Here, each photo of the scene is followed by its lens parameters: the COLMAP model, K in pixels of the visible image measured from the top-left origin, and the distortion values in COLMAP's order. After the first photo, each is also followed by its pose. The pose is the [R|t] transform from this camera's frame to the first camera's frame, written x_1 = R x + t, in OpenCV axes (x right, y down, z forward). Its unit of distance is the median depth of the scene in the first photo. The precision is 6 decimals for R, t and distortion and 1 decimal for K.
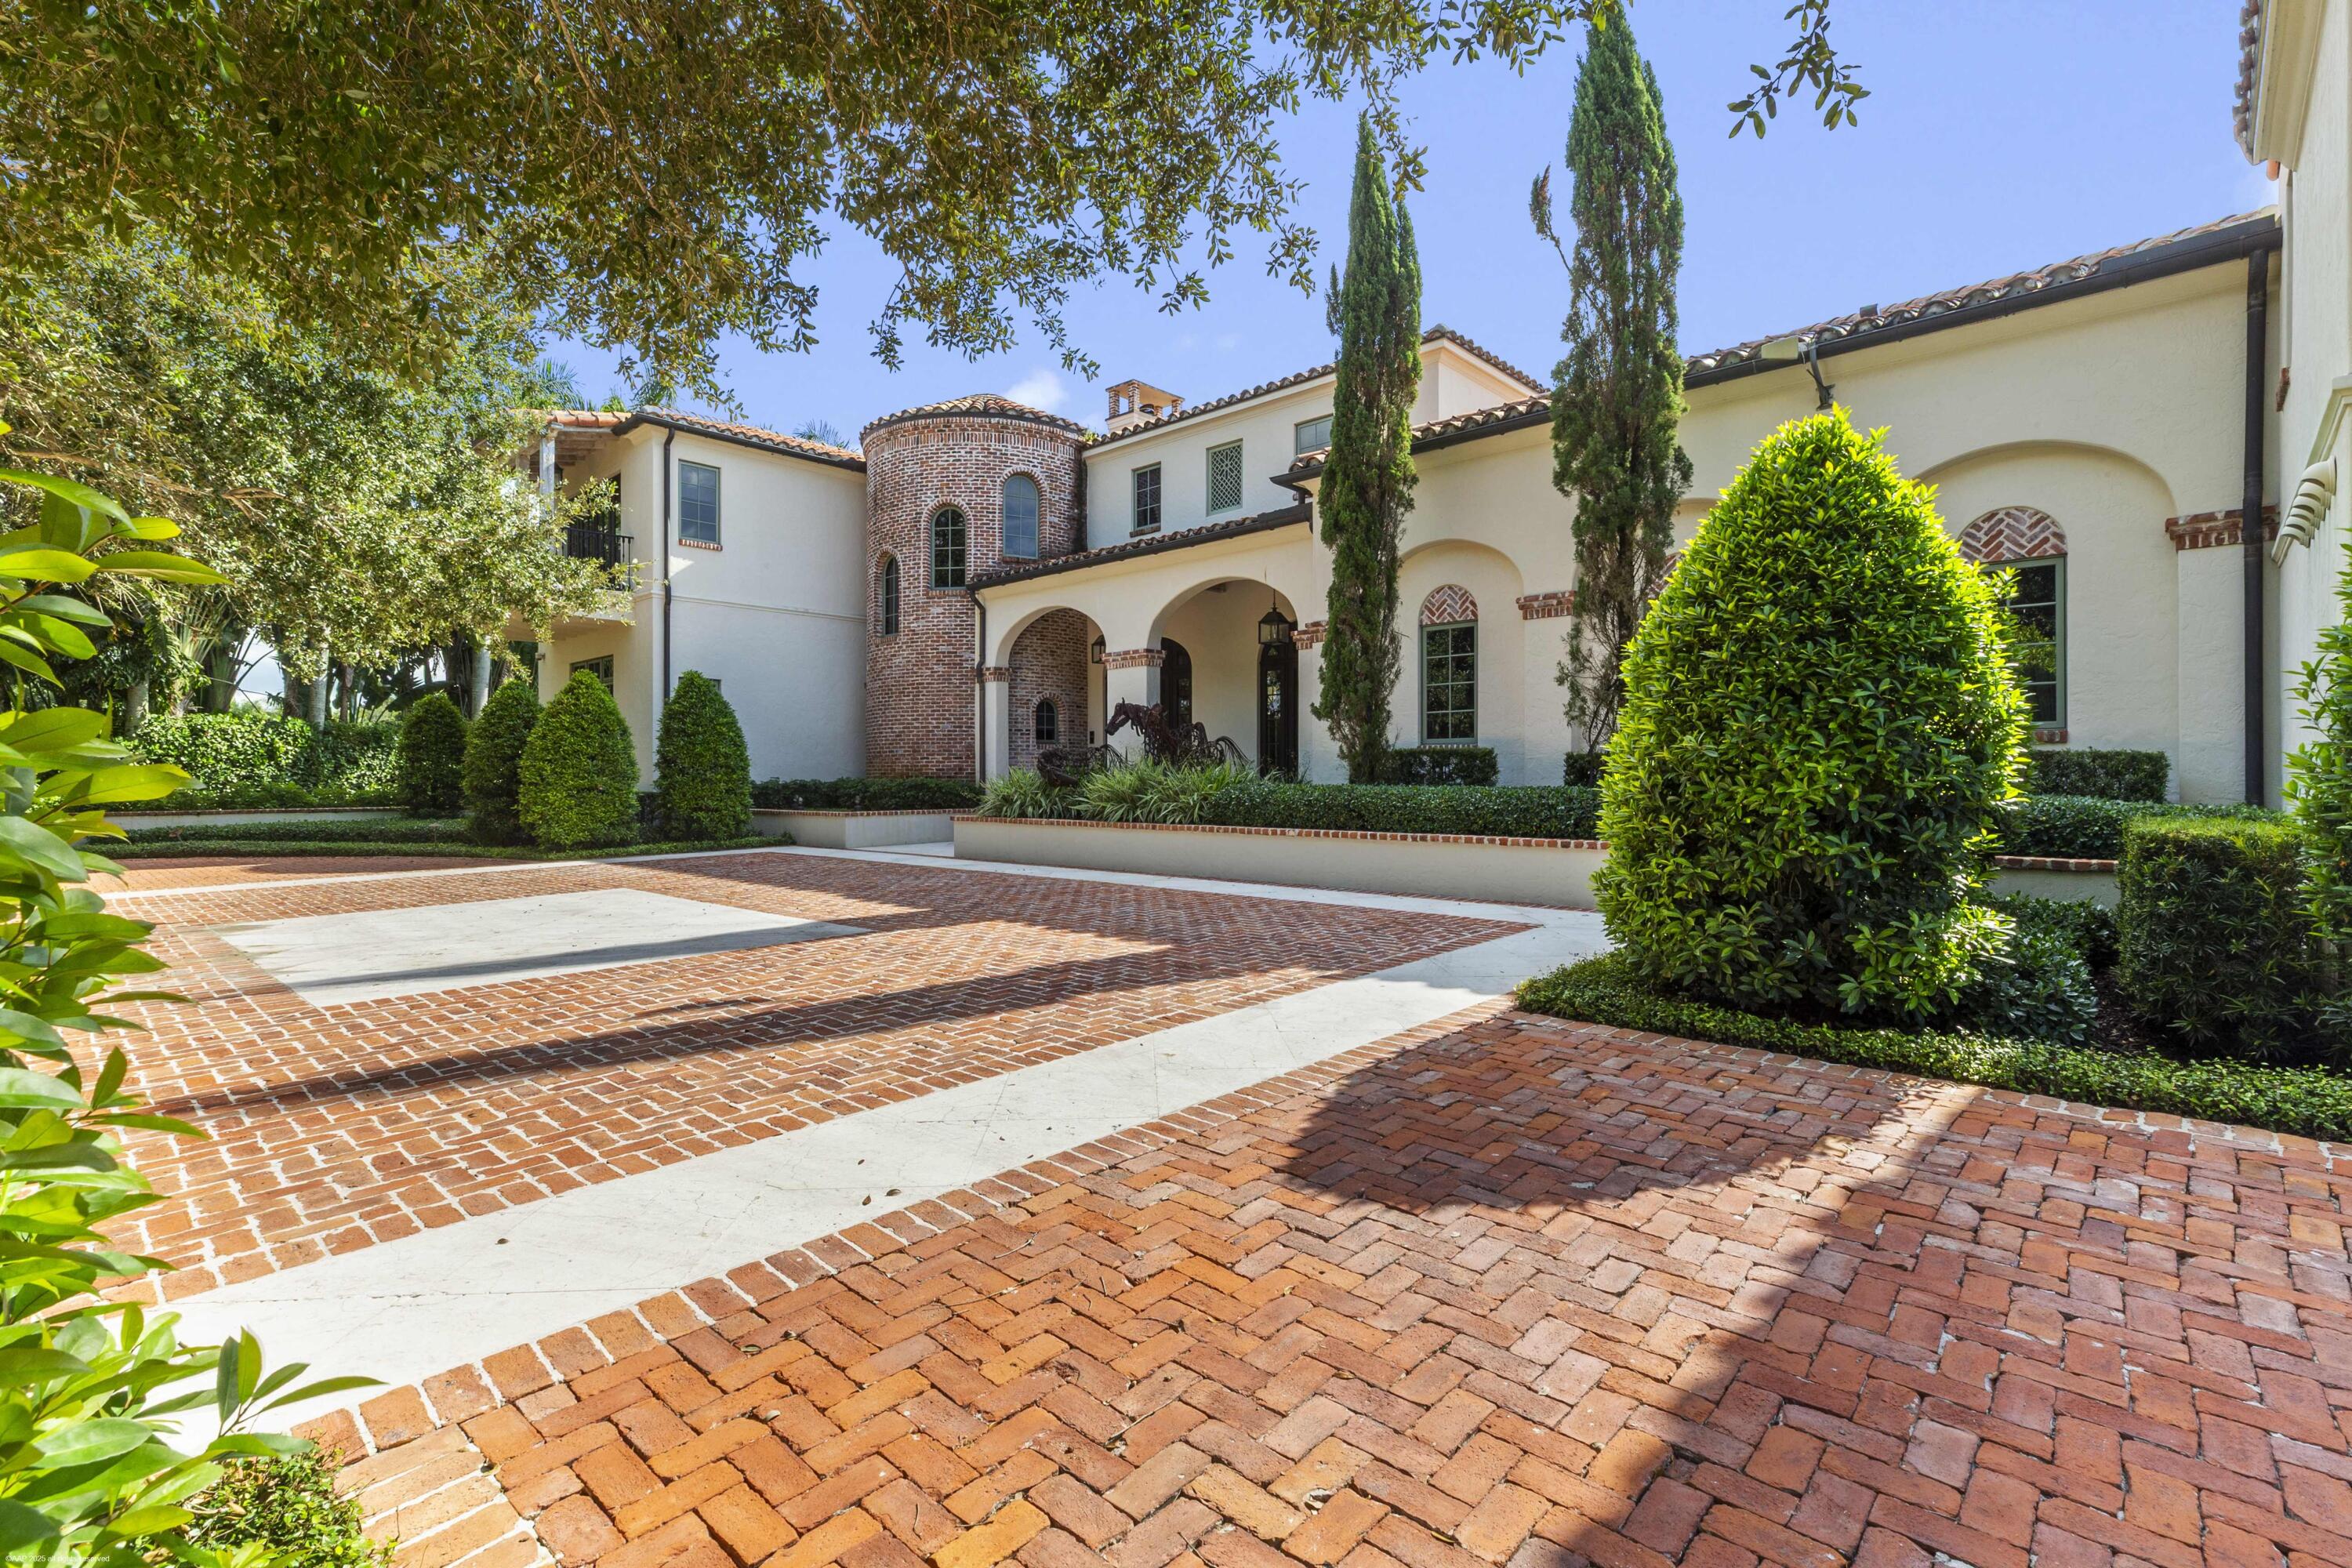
lens RADIAL K [[1065.6, 0, 1175.7], [0, 1065.6, 781.4], [0, 0, 1]] dist [0.005241, 0.000487]
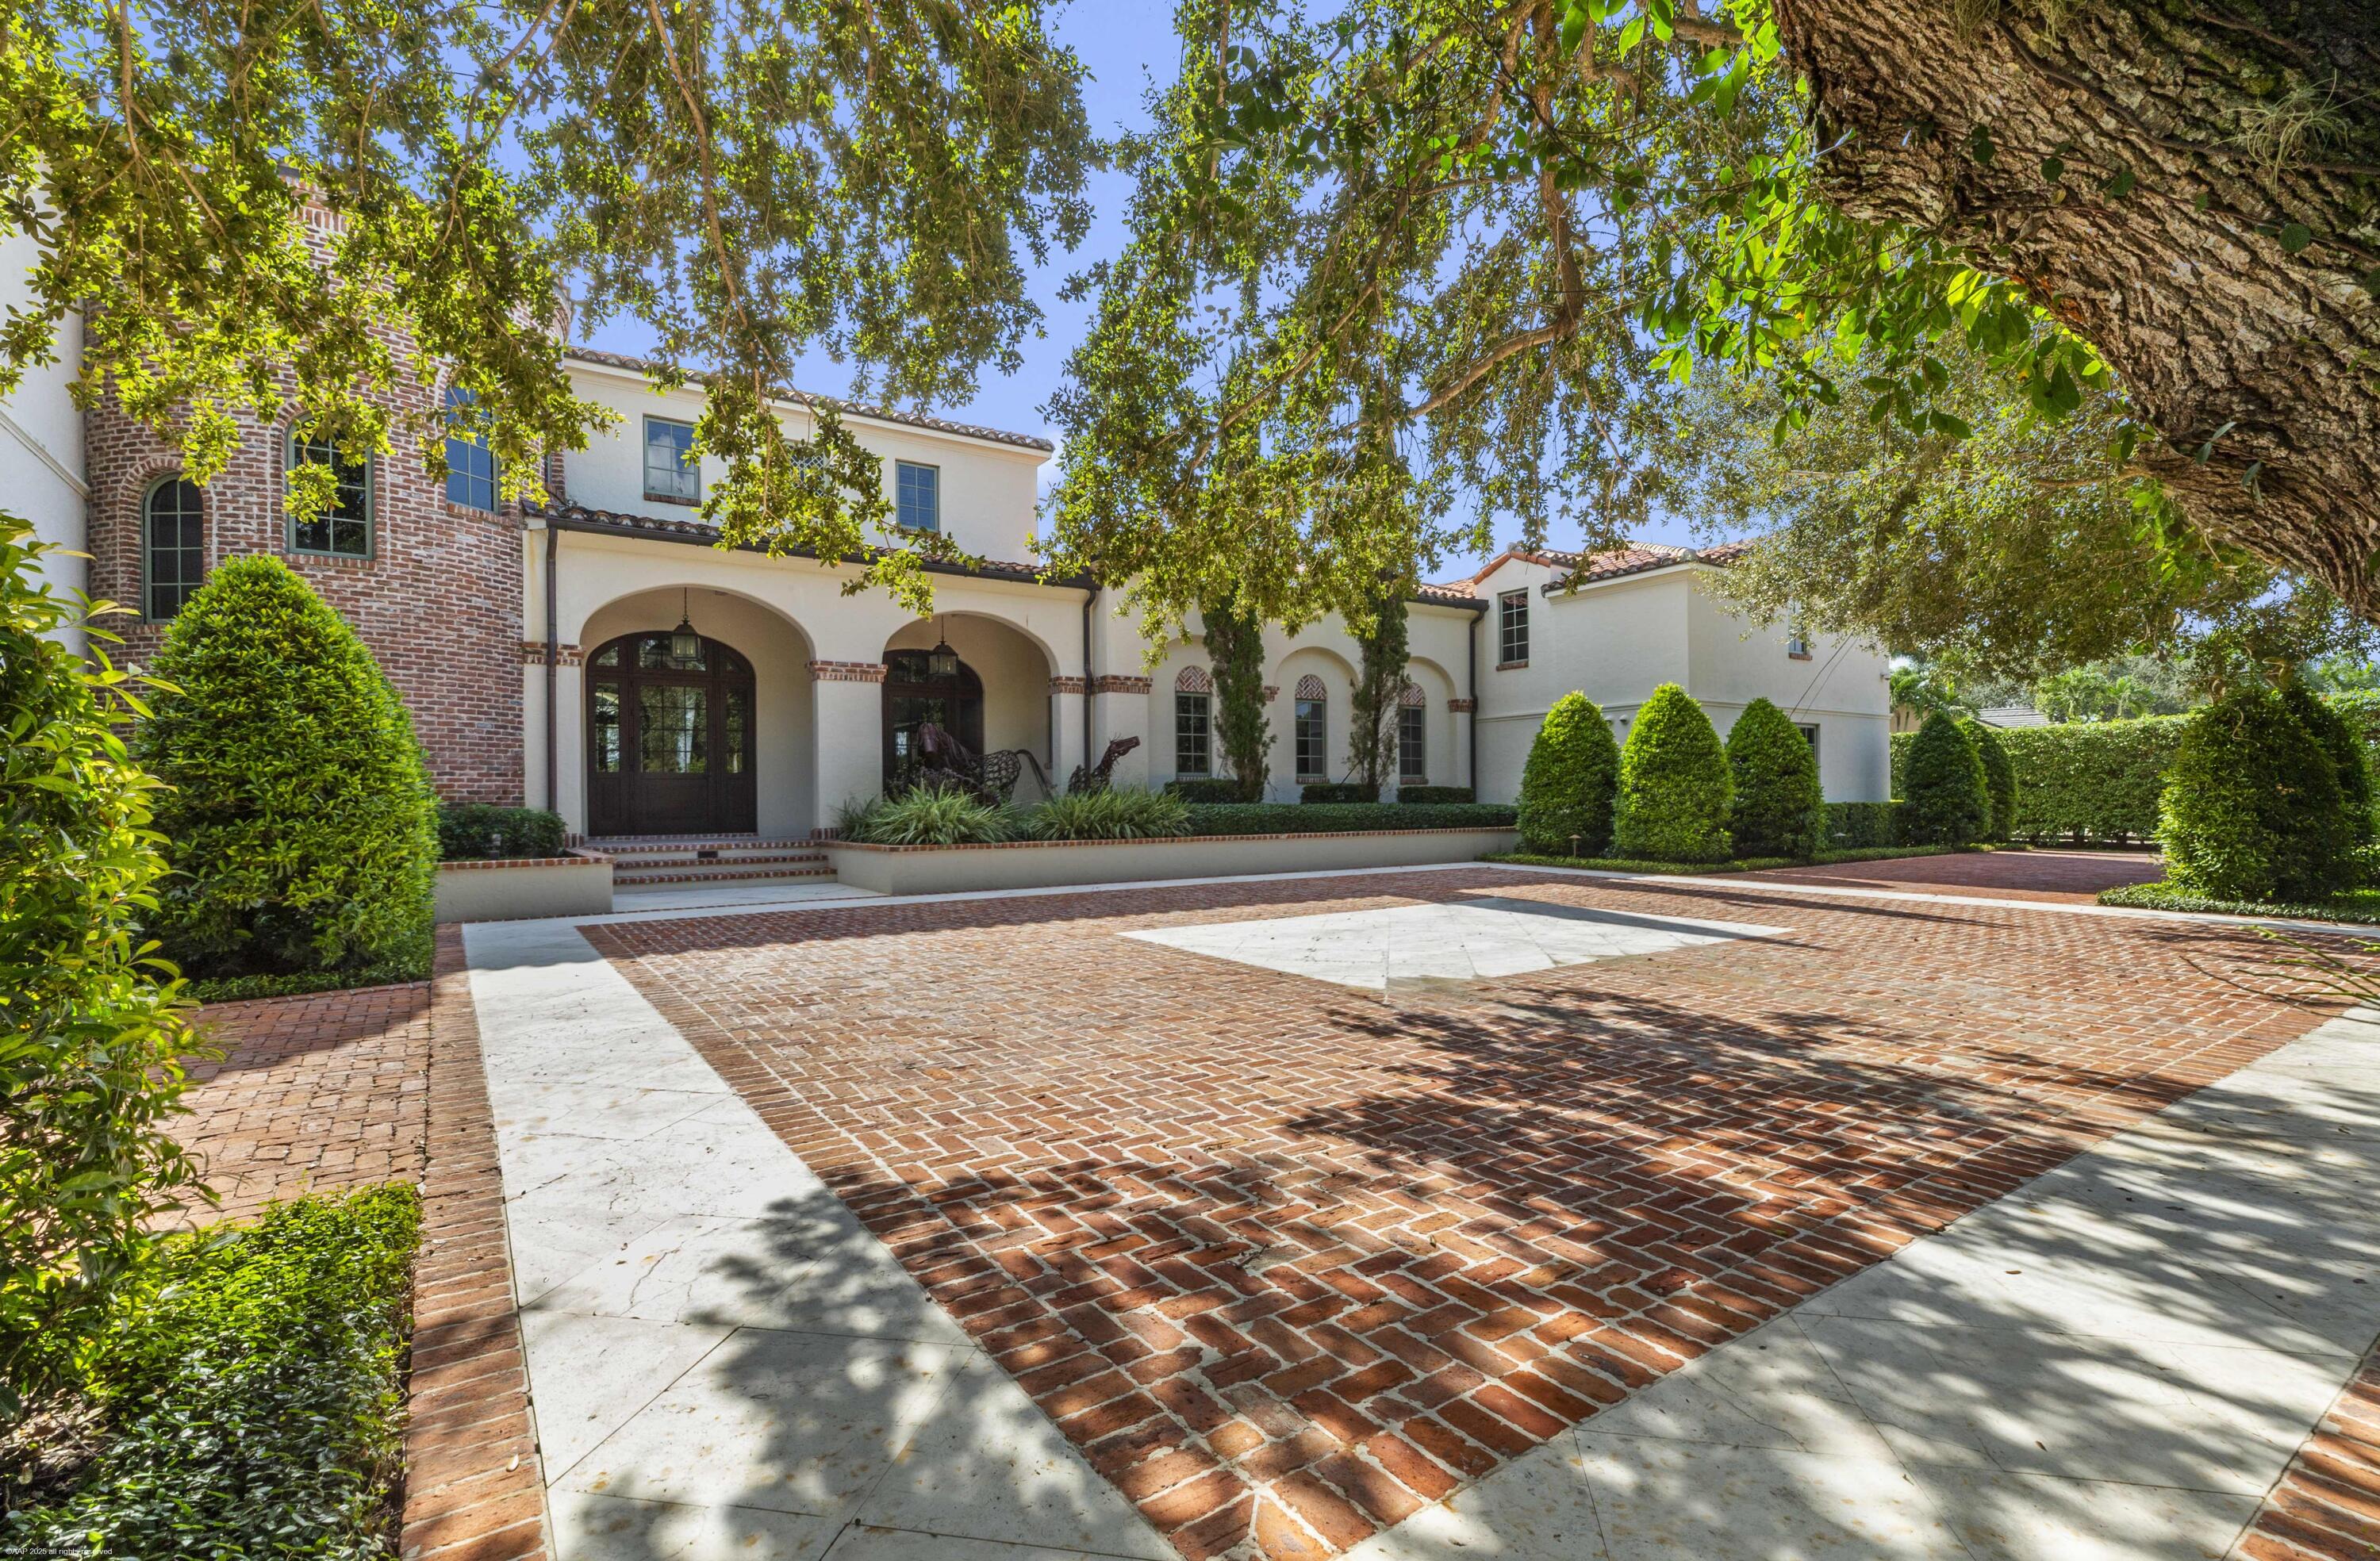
lens RADIAL K [[1078.2, 0, 1189.9], [0, 1078.2, 780.5], [0, 0, 1]] dist [0.005241, 0.000487]
pose [[0.201314, -0.000653, 0.979526, -1.046233], [0.003762, 0.999993, -0.000107, -0.023153], [-0.979519, 0.003706, 0.201315, 0.618035]]
